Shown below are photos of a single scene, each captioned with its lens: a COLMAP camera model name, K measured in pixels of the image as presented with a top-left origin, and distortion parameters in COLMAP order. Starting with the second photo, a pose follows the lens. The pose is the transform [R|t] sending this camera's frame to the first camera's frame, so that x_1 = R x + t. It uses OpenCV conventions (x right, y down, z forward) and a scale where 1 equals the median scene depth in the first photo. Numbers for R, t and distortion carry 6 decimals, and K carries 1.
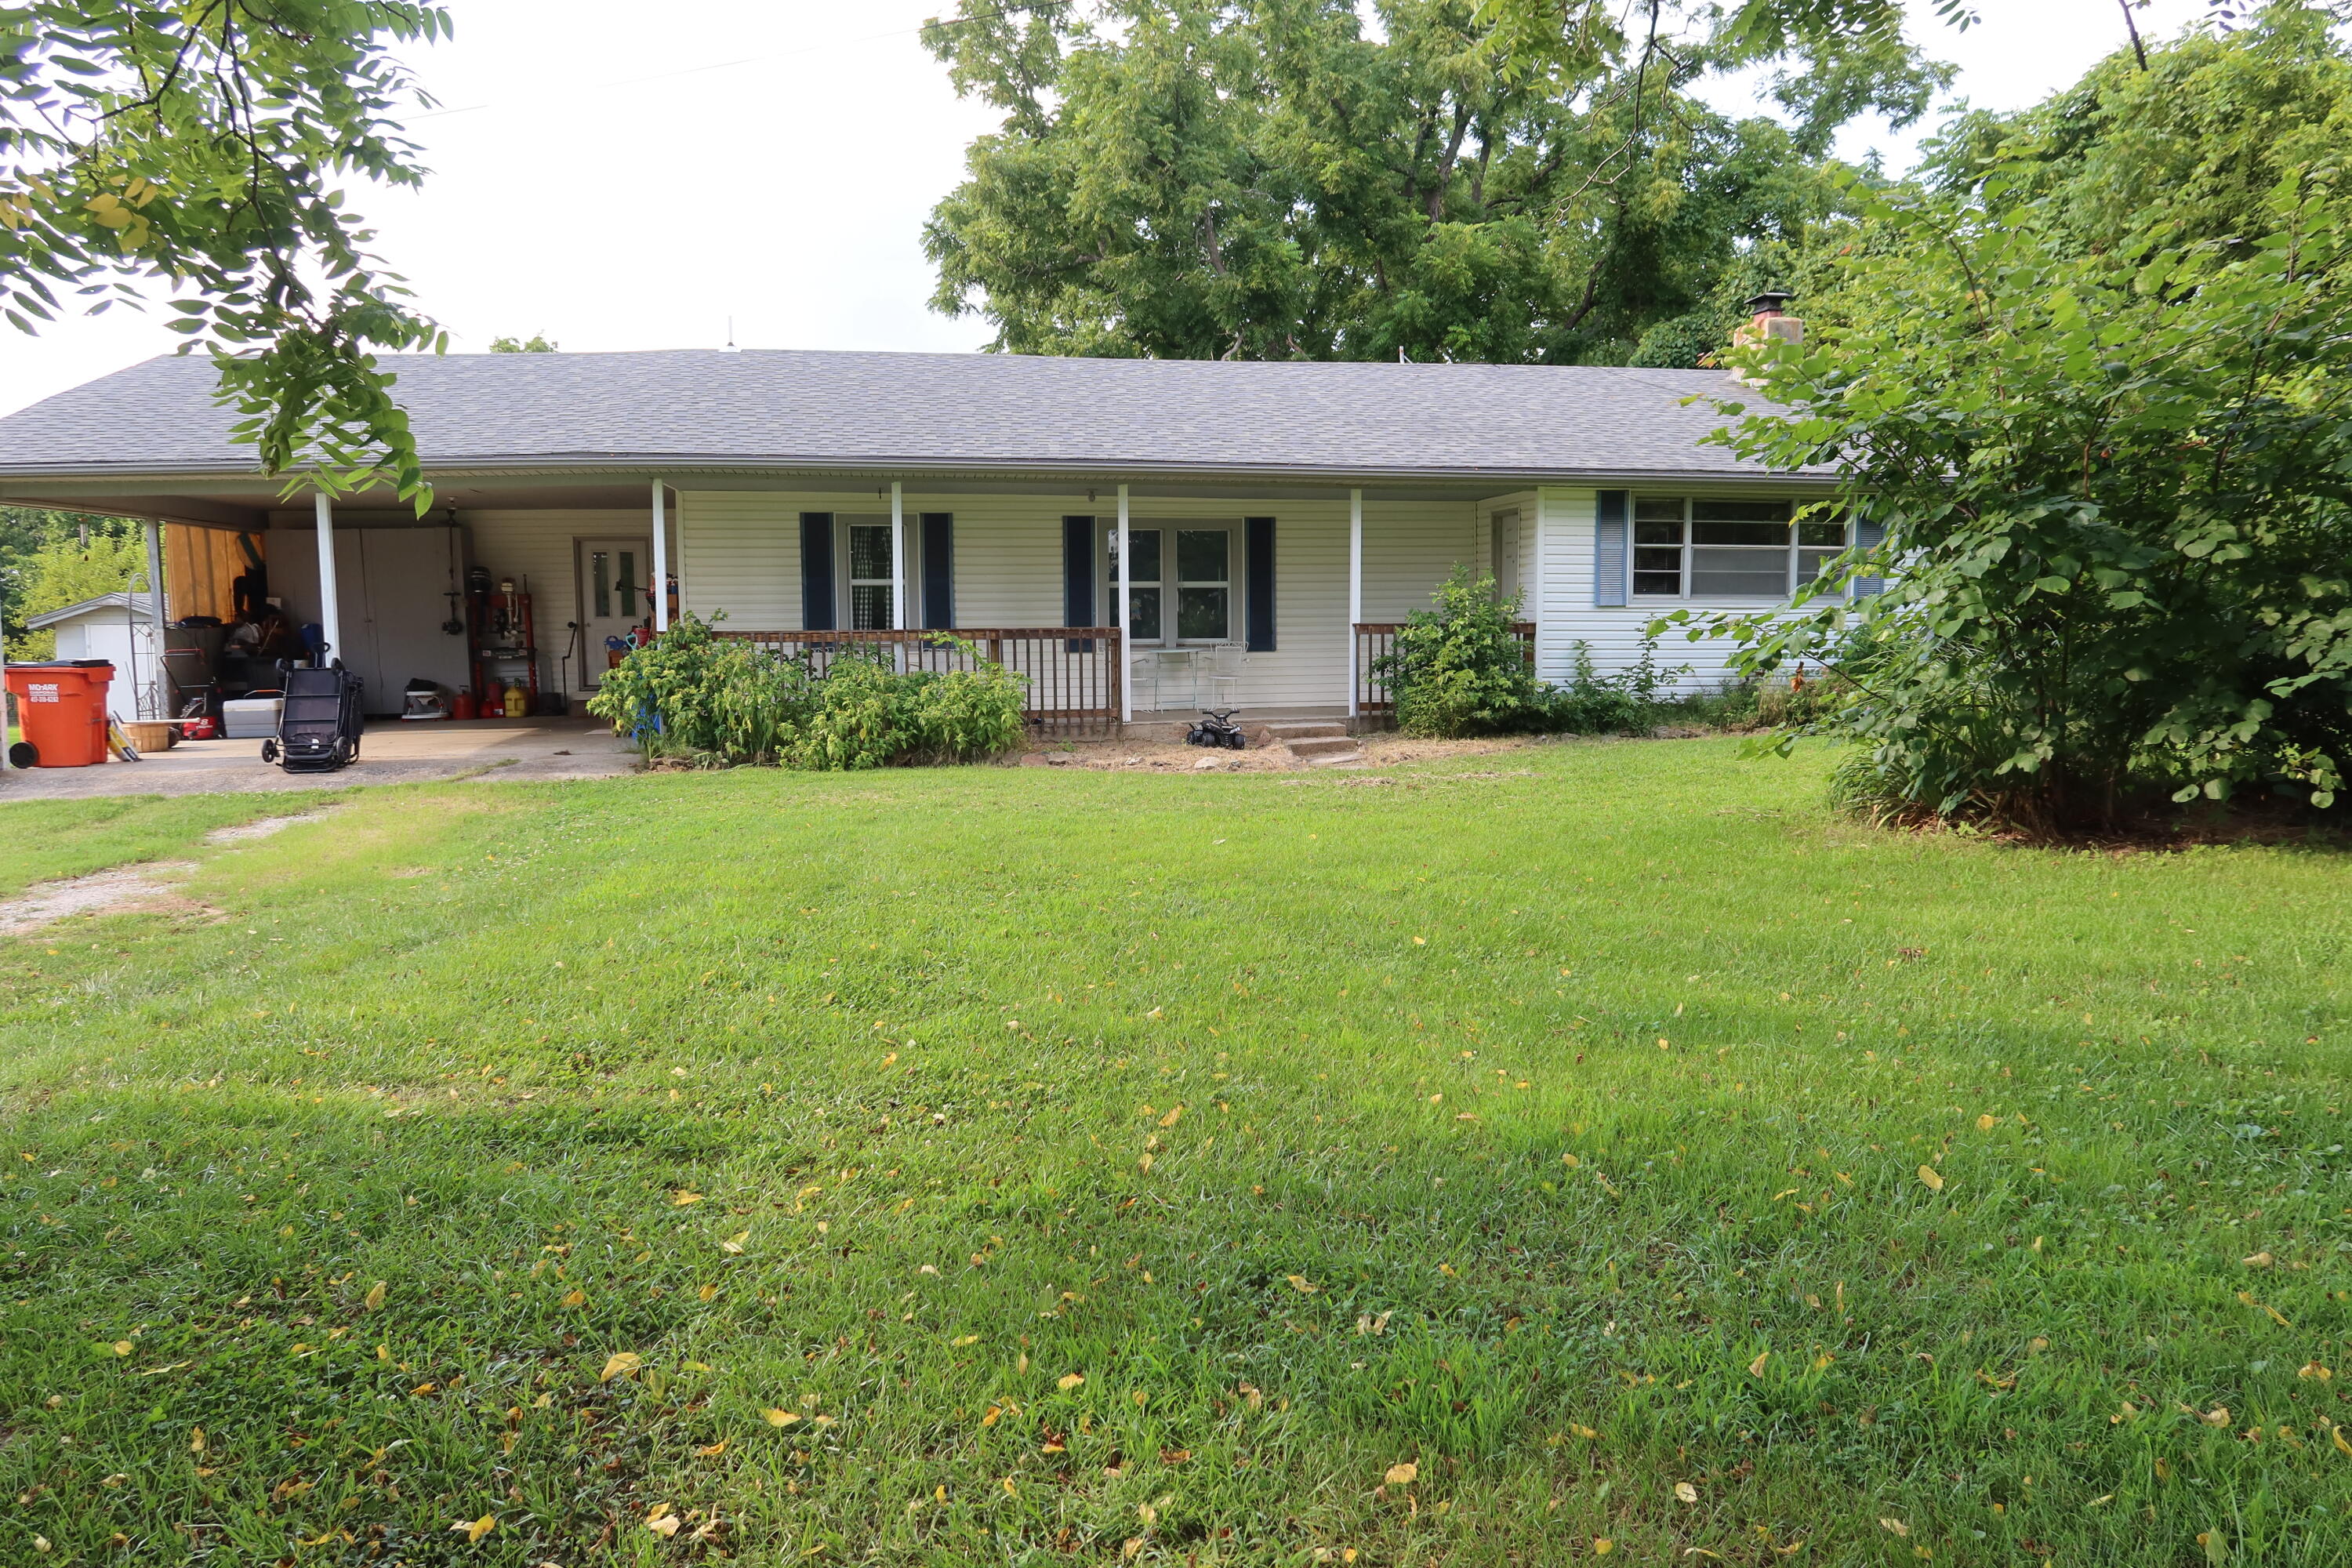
lens RADIAL K [[1649.8, 0, 1176.8], [0, 1649.8, 752.2], [0, 0, 1]] dist [-0.022208, 0.003791]
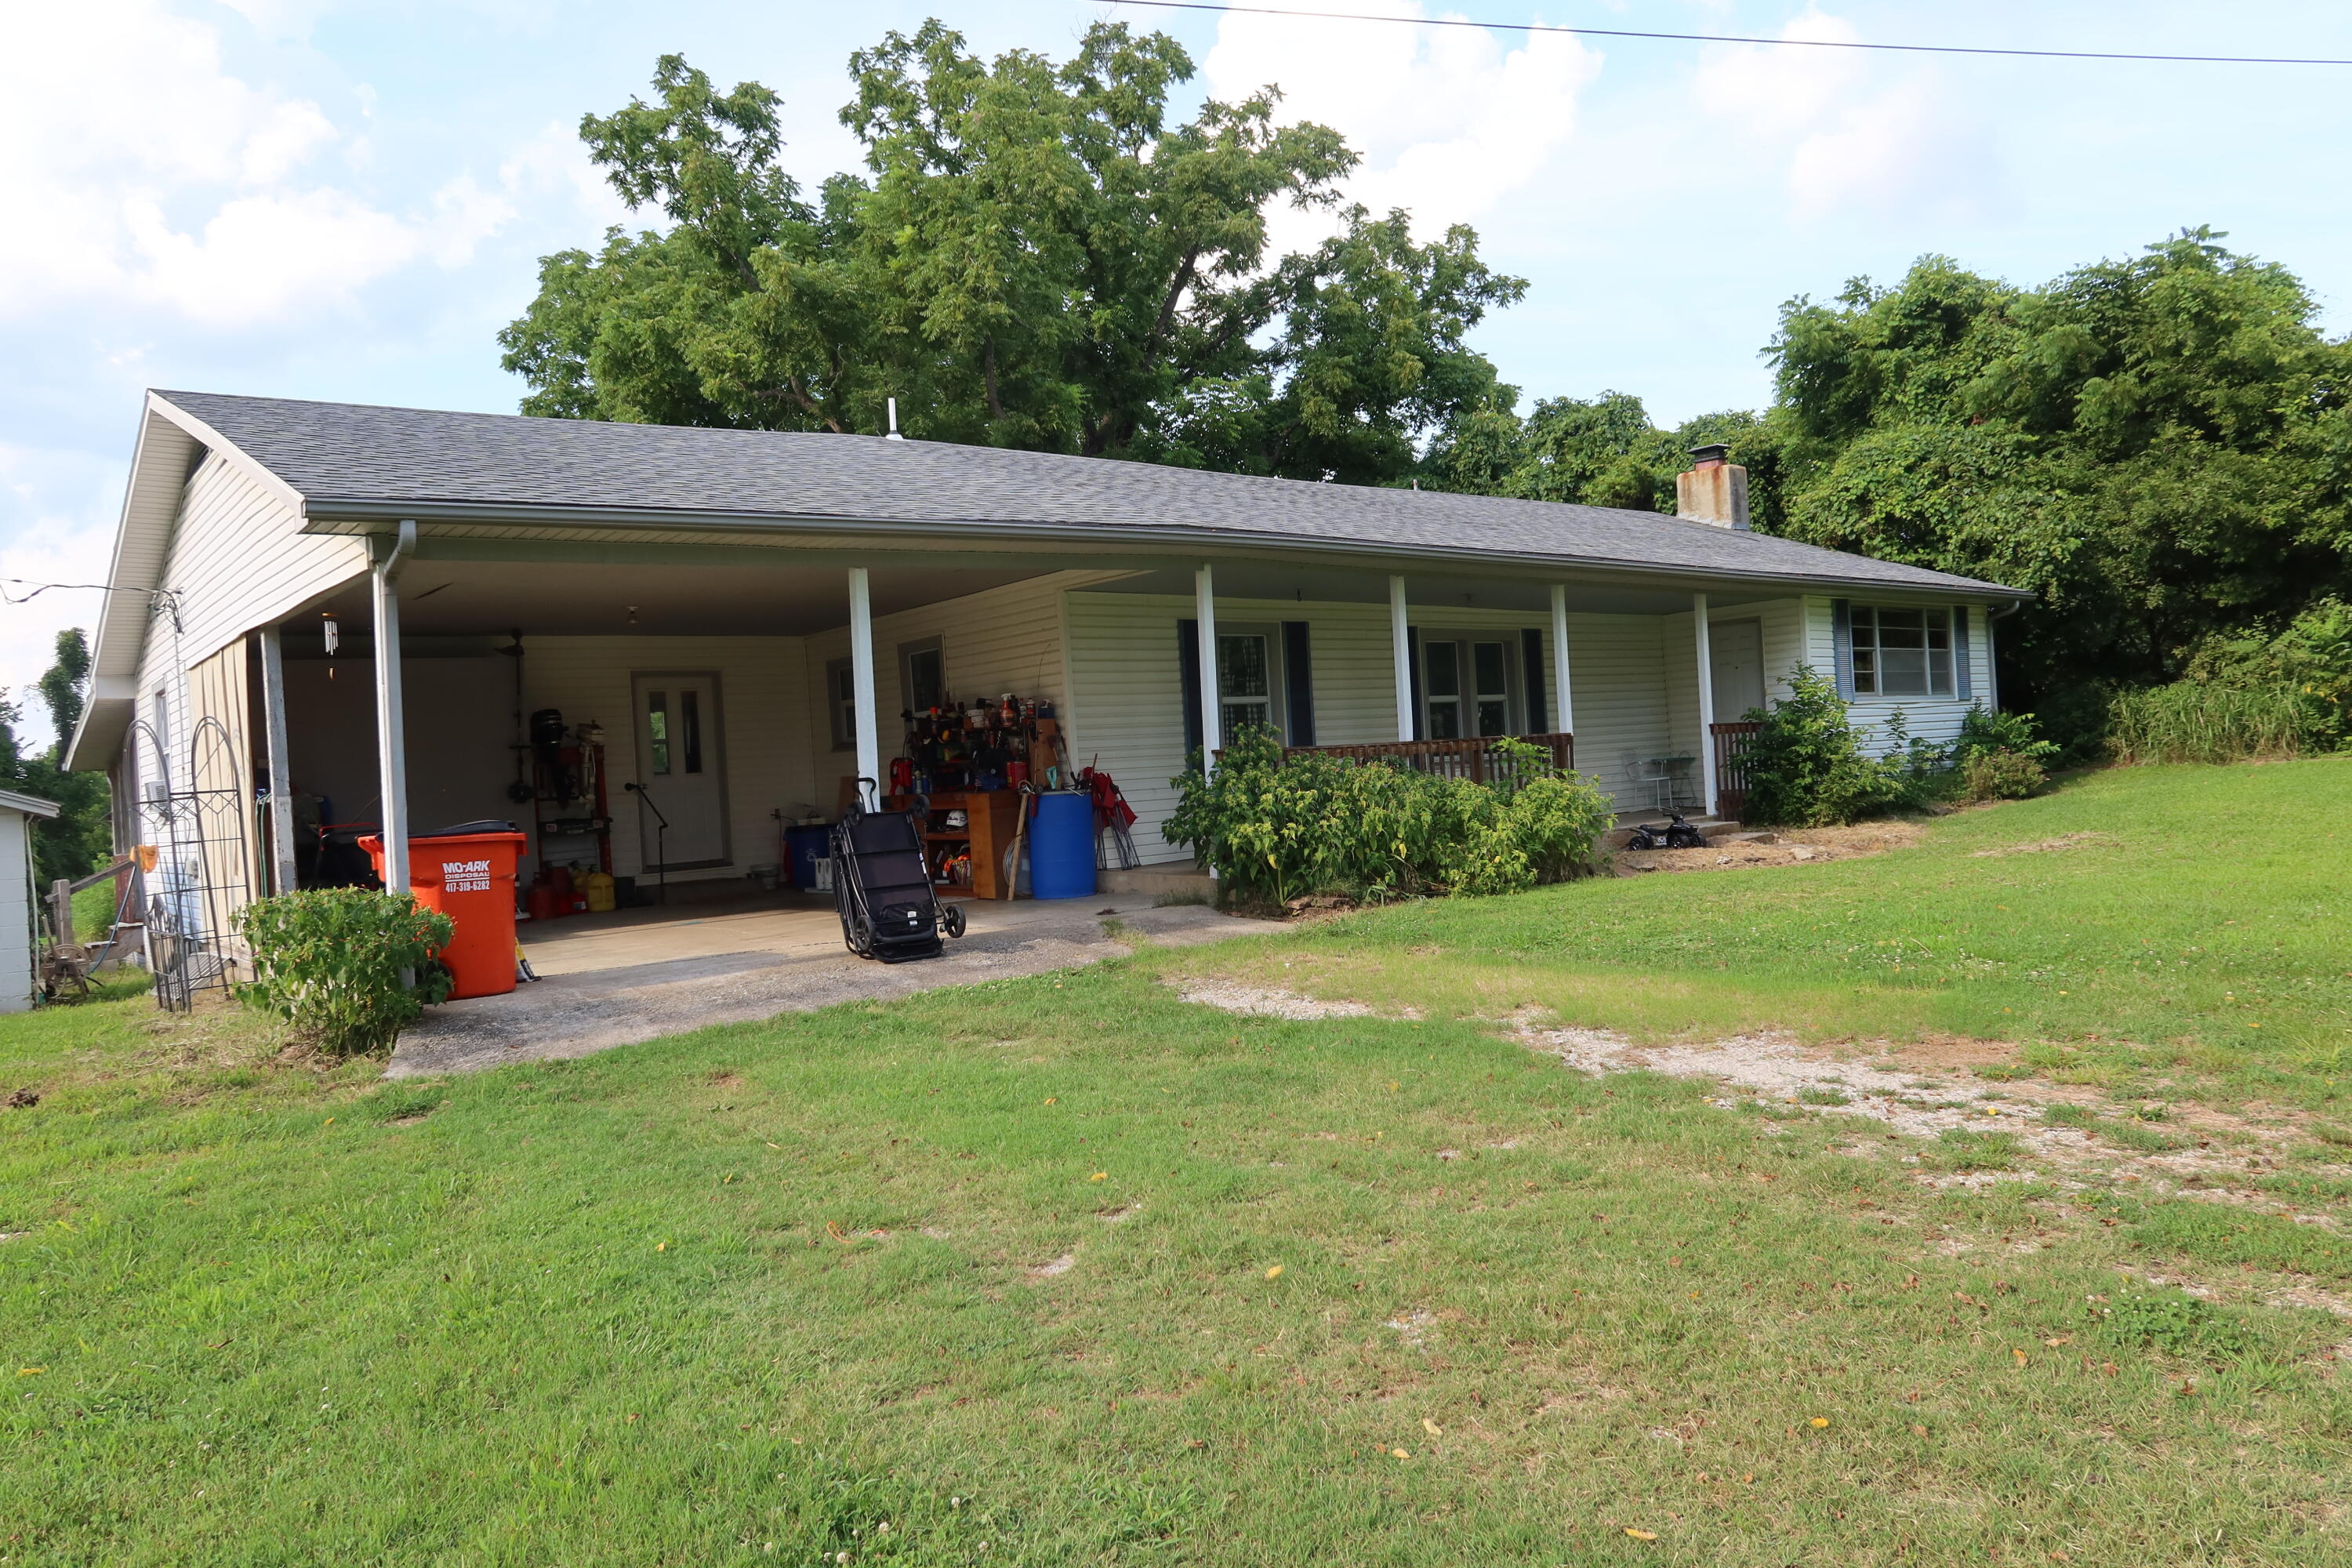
lens RADIAL K [[1649.8, 0, 1176.8], [0, 1649.8, 752.2], [0, 0, 1]] dist [-0.022208, 0.003791]
pose [[0.865875, -0.037846, 0.498828, -0.642361], [0.096124, 0.991141, -0.091655, 0.000058], [-0.490939, 0.127311, 0.861841, 0.274279]]
